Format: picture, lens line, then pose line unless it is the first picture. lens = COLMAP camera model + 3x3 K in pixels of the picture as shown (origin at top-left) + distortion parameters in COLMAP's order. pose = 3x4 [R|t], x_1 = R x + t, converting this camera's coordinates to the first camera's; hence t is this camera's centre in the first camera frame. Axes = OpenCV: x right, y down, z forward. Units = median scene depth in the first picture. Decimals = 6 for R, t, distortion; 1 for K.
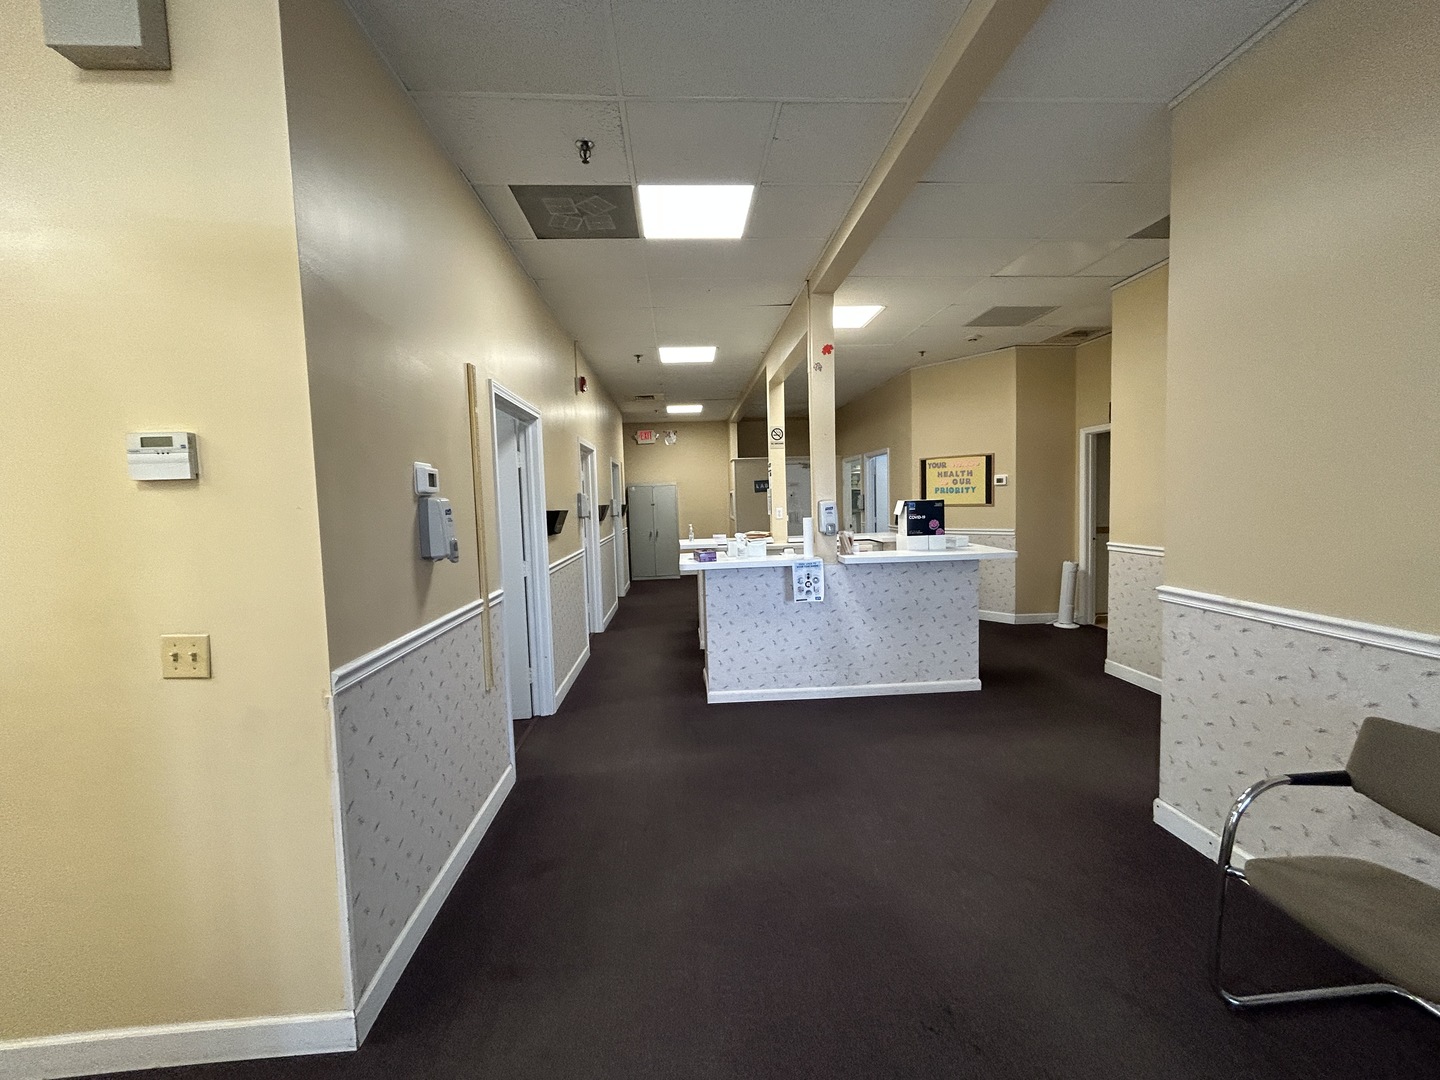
lens RADIAL K [[582.6, 0, 720.1], [0, 582.6, 537.3], [0, 0, 1]] dist [-0.002031, 0.001360]
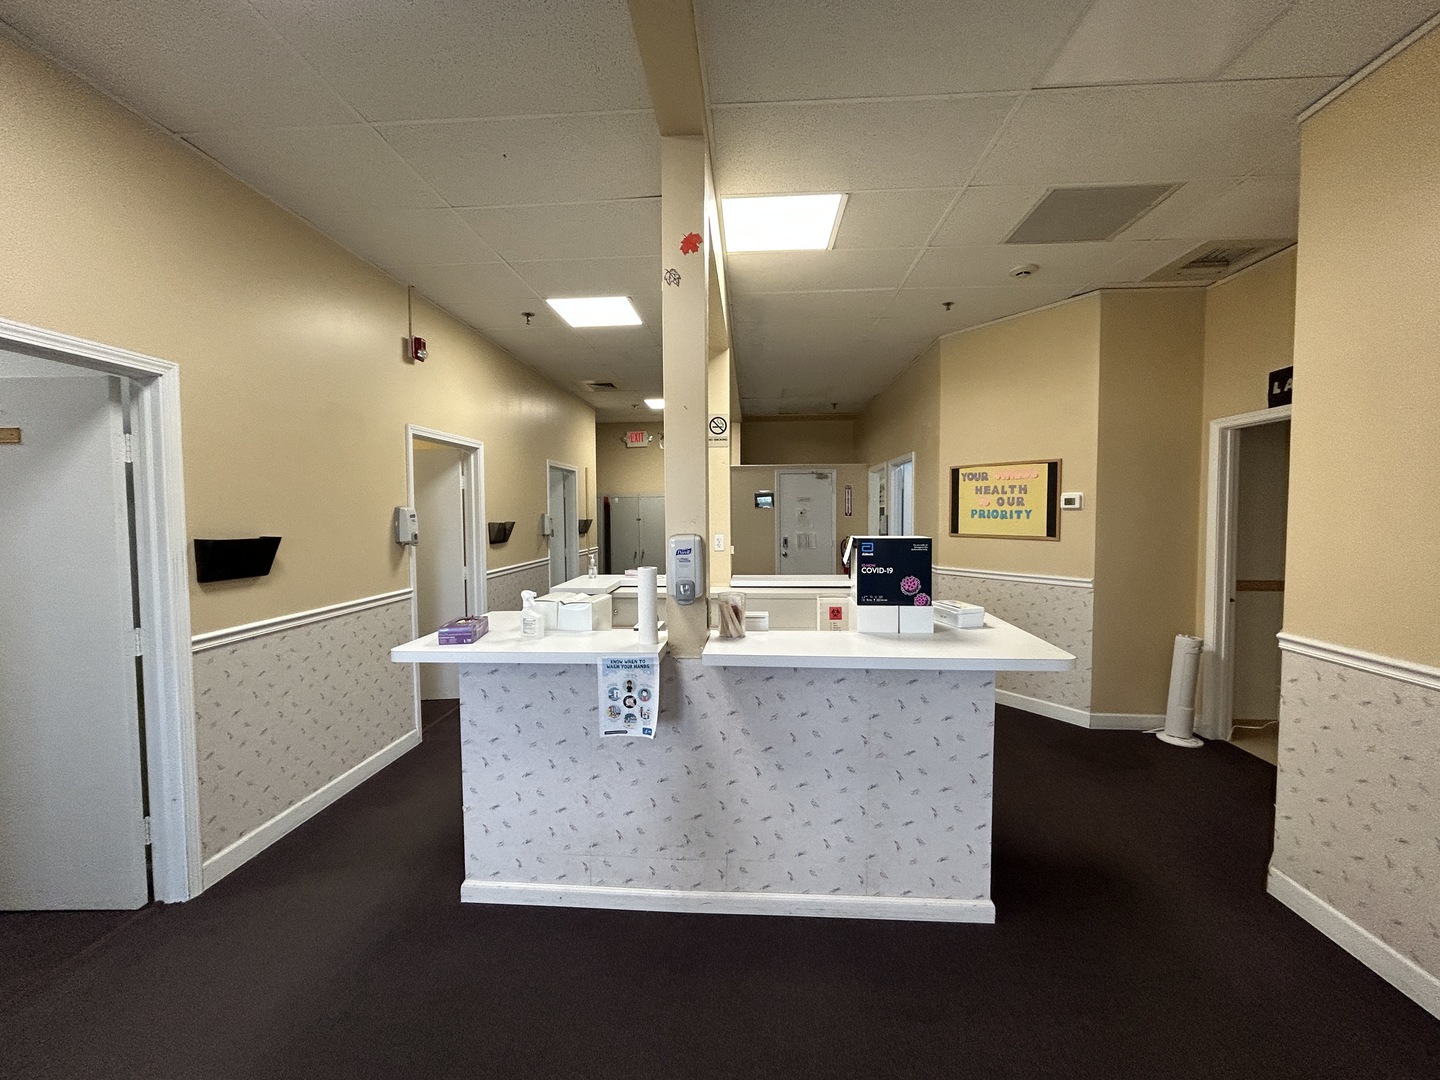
lens RADIAL K [[582.6, 0, 717.8], [0, 582.6, 538.6], [0, 0, 1]] dist [-0.002031, 0.001360]
pose [[0.991324, 0.030264, -0.127911, 0.207093], [-0.032352, 0.999375, -0.014278, -0.040261], [0.127399, 0.018292, 0.991683, 0.365341]]
